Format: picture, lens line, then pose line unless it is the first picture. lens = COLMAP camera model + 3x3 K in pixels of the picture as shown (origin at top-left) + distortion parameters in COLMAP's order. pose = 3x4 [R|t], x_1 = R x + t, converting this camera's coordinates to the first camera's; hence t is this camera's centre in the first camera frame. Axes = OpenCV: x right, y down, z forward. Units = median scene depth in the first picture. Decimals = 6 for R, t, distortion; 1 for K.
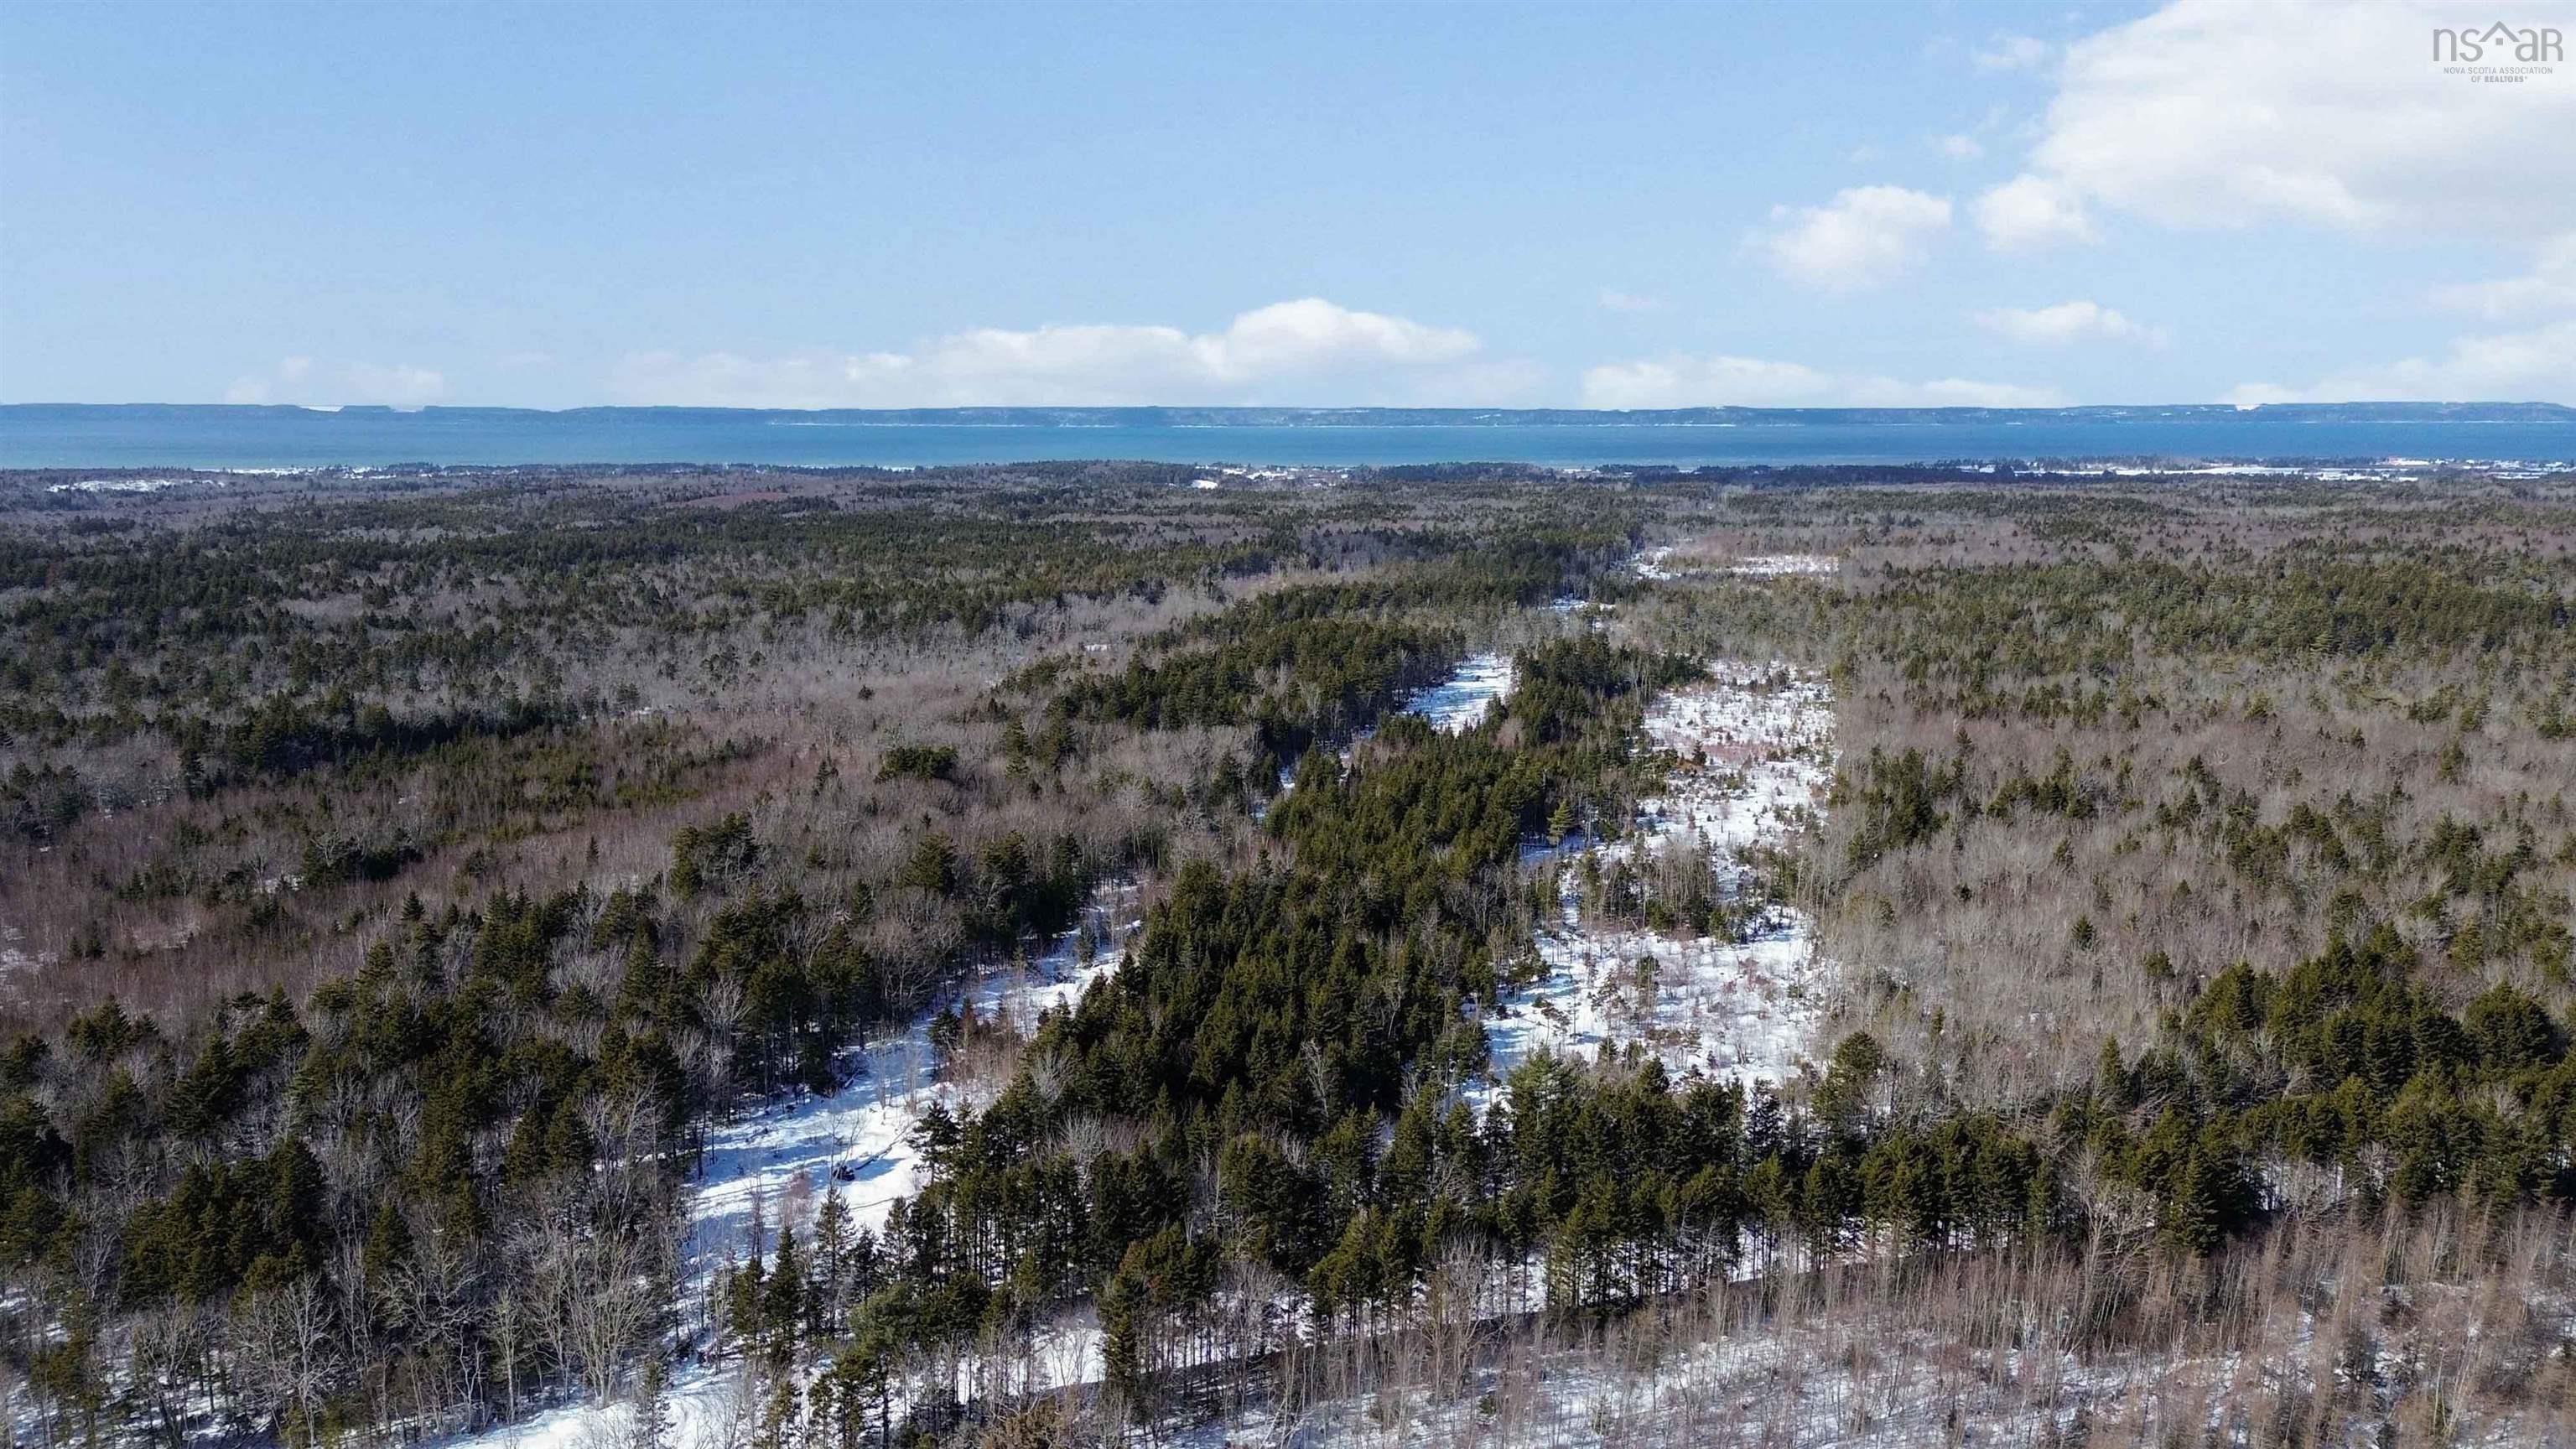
lens RADIAL K [[1951.3, 0, 1290.7], [0, 1951.3, 732.4], [0, 0, 1]] dist [0.077136, -0.073460]
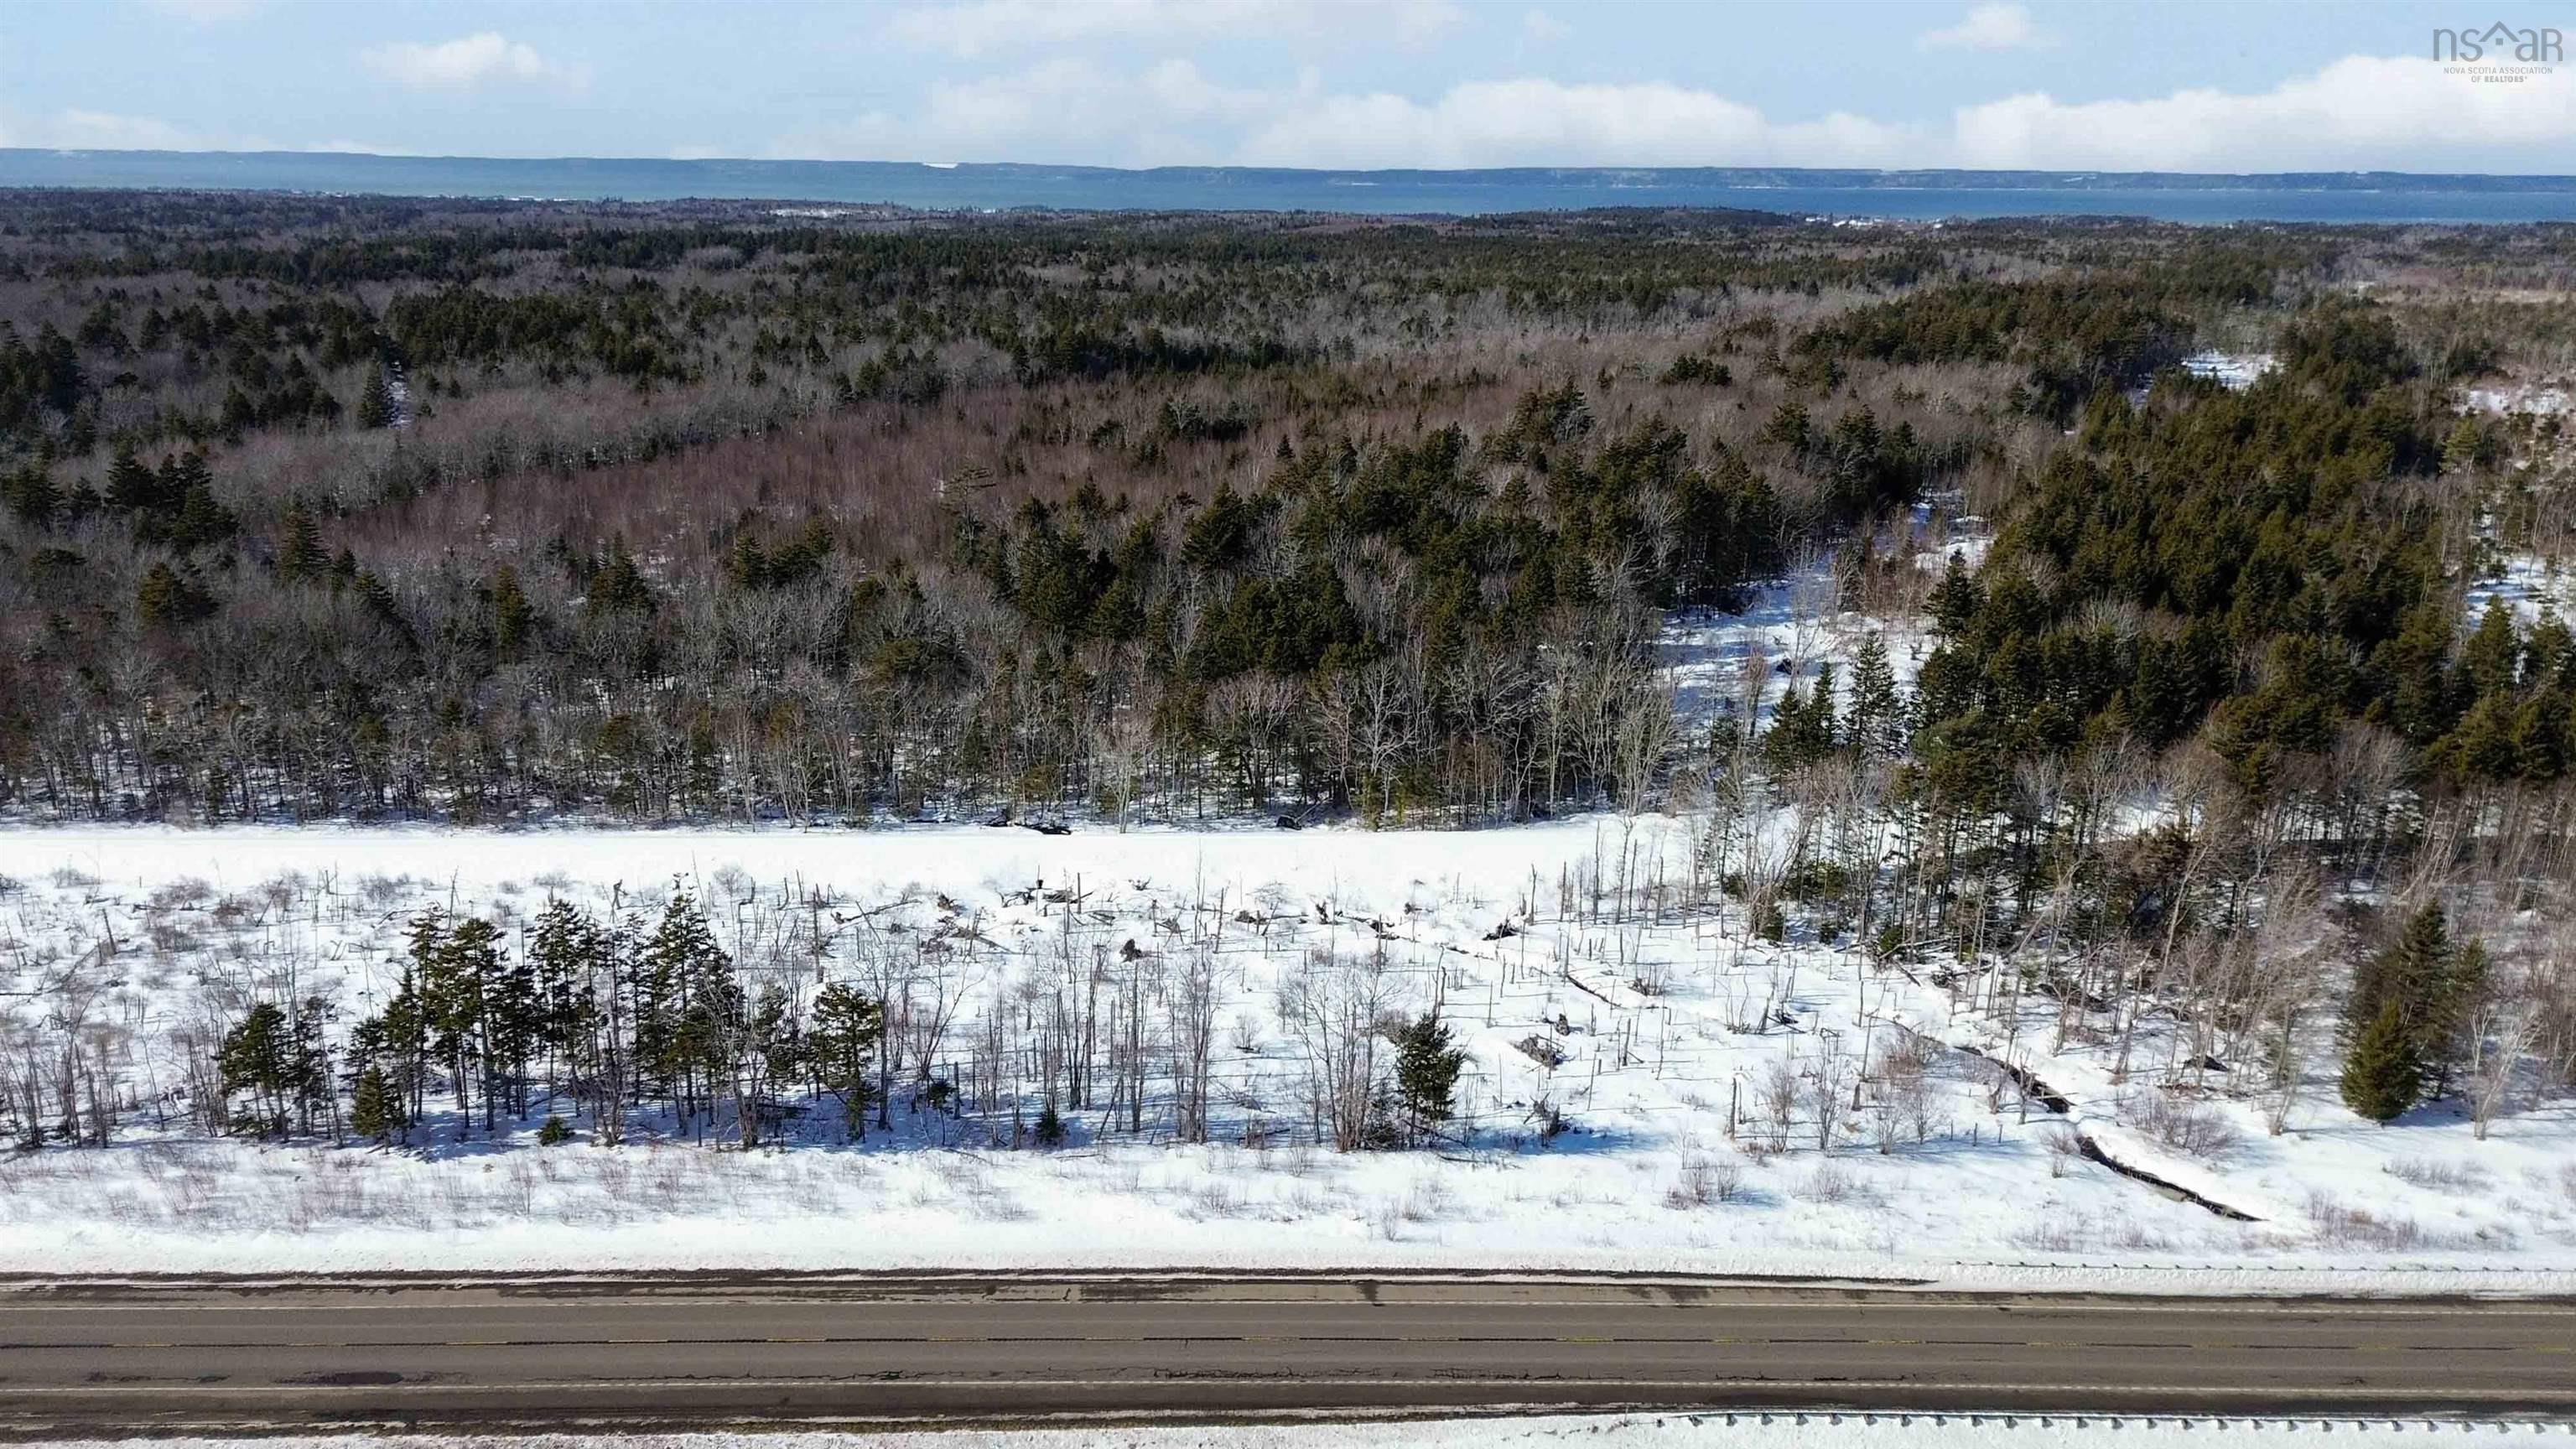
lens RADIAL K [[1890.0, 0, 1288.0], [0, 1890.0, 724.5], [0, 0, 1]] dist [0.072287, -0.065186]
pose [[0.962289, 0.088538, -0.257217, -0.117877], [-0.057607, 0.990432, 0.125404, 0.077618], [0.265858, -0.105858, 0.958182, -0.003693]]
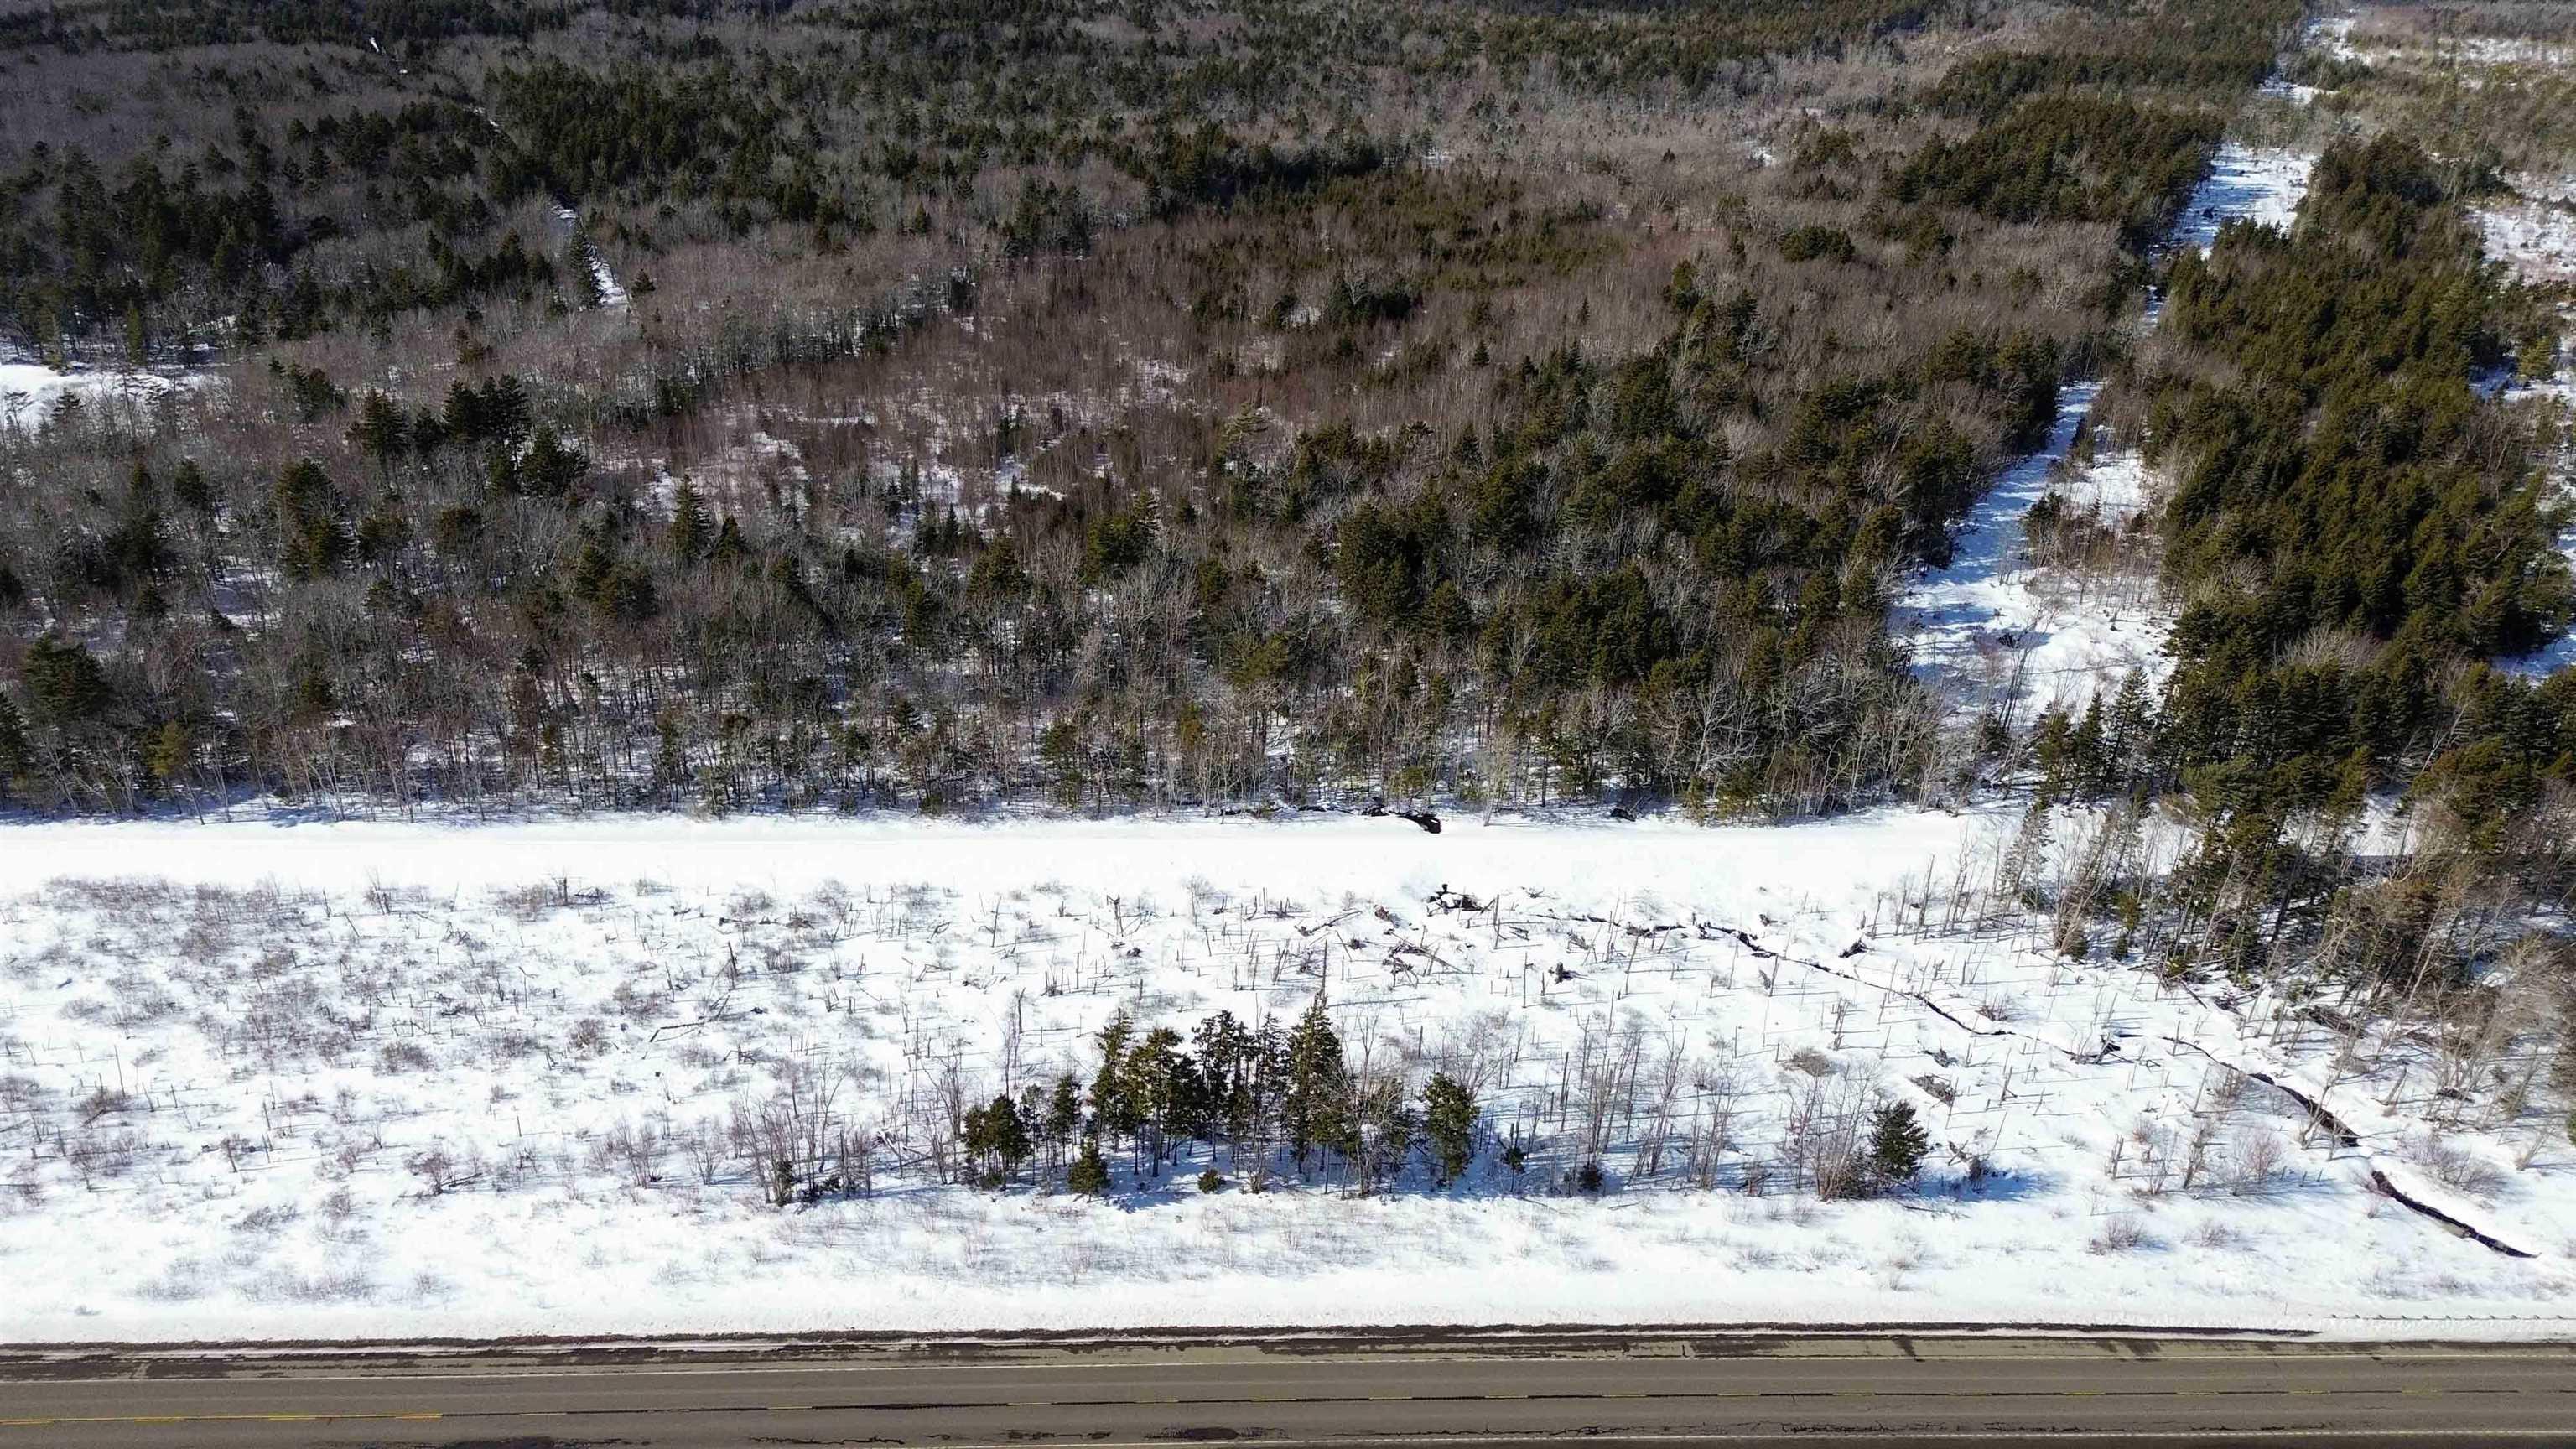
lens RADIAL K [[1803.4, 0, 1288.0], [0, 1803.4, 724.5], [0, 0, 1]] dist [0.067622, -0.058983]
pose [[0.970363, 0.135671, -0.199972, -0.223804], [-0.070756, 0.950772, 0.301705, -0.012887], [0.231061, -0.278614, 0.932194, -0.064223]]
